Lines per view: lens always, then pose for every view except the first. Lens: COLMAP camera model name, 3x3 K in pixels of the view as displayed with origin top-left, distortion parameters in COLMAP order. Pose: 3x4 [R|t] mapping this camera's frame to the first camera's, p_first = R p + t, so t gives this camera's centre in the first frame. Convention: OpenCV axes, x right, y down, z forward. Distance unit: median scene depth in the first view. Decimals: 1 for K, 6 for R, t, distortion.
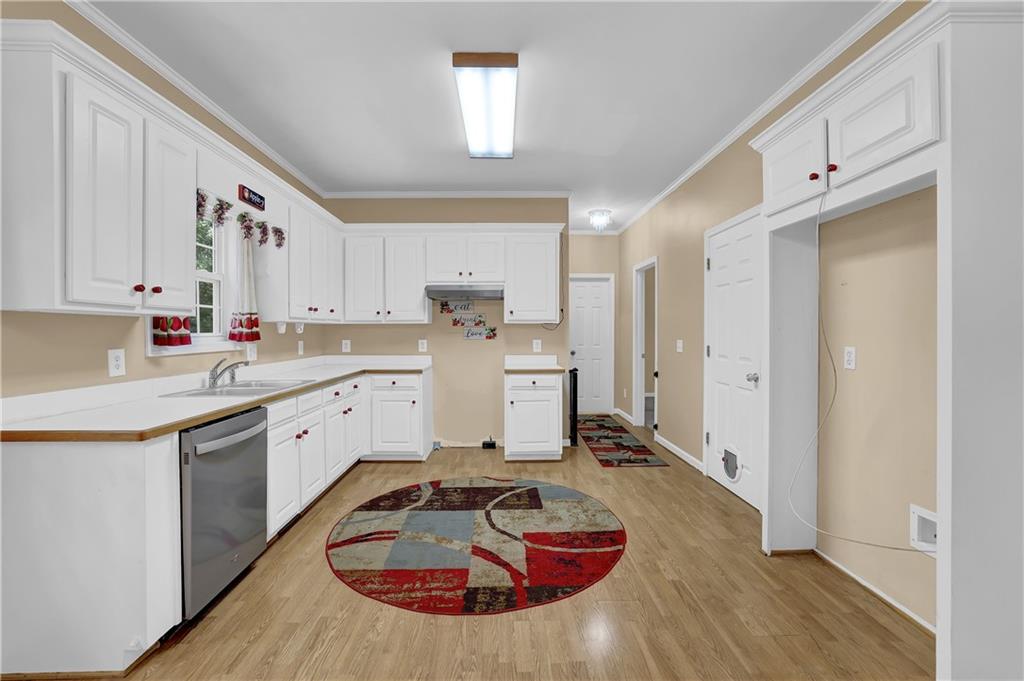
lens RADIAL K [[446.7, 0, 505.6], [0, 446.7, 337.8], [0, 0, 1]] dist [-0.049378, 0.021058]
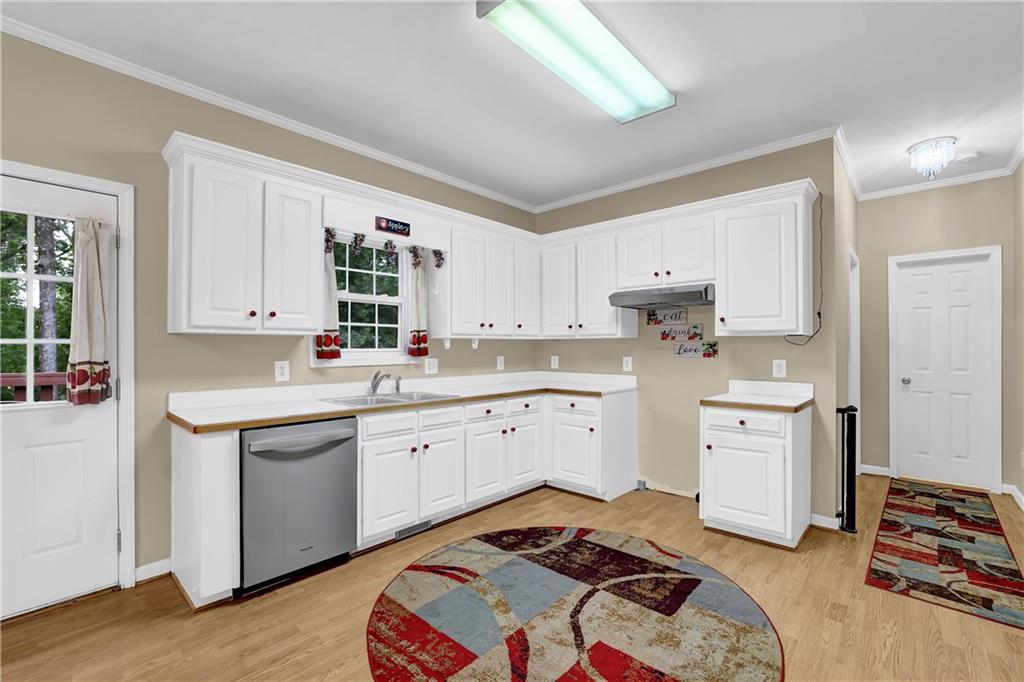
lens RADIAL K [[447.1, 0, 507.1], [0, 447.1, 343.9], [0, 0, 1]] dist [-0.050184, 0.019441]
pose [[0.721282, -0.003230, -0.692634, 0.354521], [-0.009673, 0.999845, -0.014735, -0.008216], [0.692574, 0.017328, 0.721139, 0.348964]]
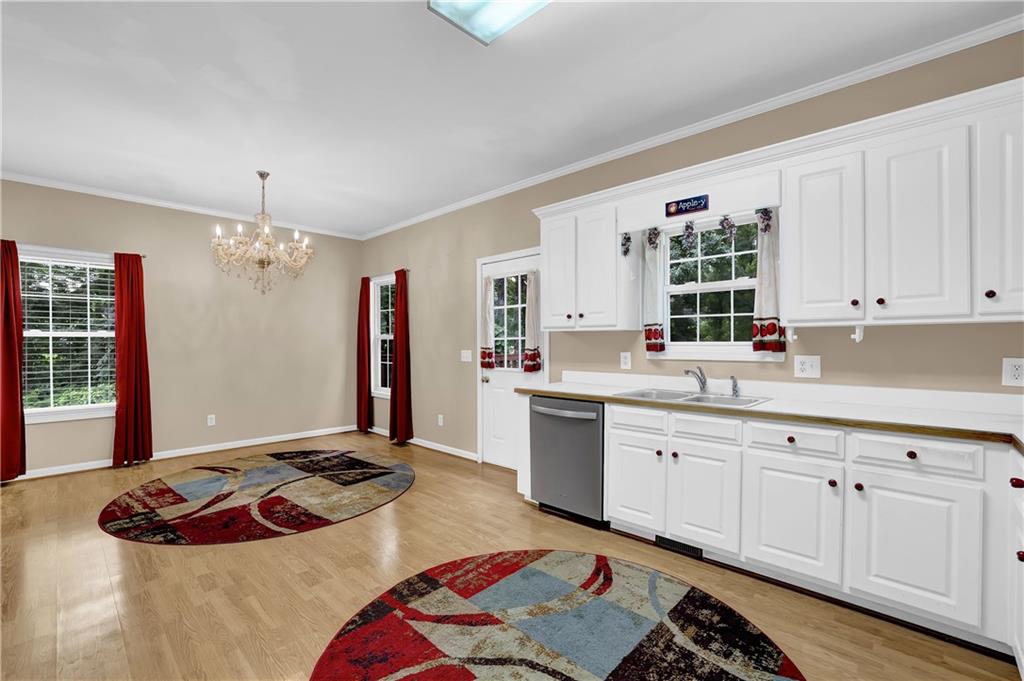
lens RADIAL K [[444.3, 0, 504.1], [0, 444.3, 342.9], [0, 0, 1]] dist [-0.031090, 0.012150]
pose [[-0.709169, 0.007599, -0.704998, 0.371526], [-0.003189, 0.999897, 0.013986, -0.019000], [0.705032, 0.012167, -0.709072, 1.250335]]
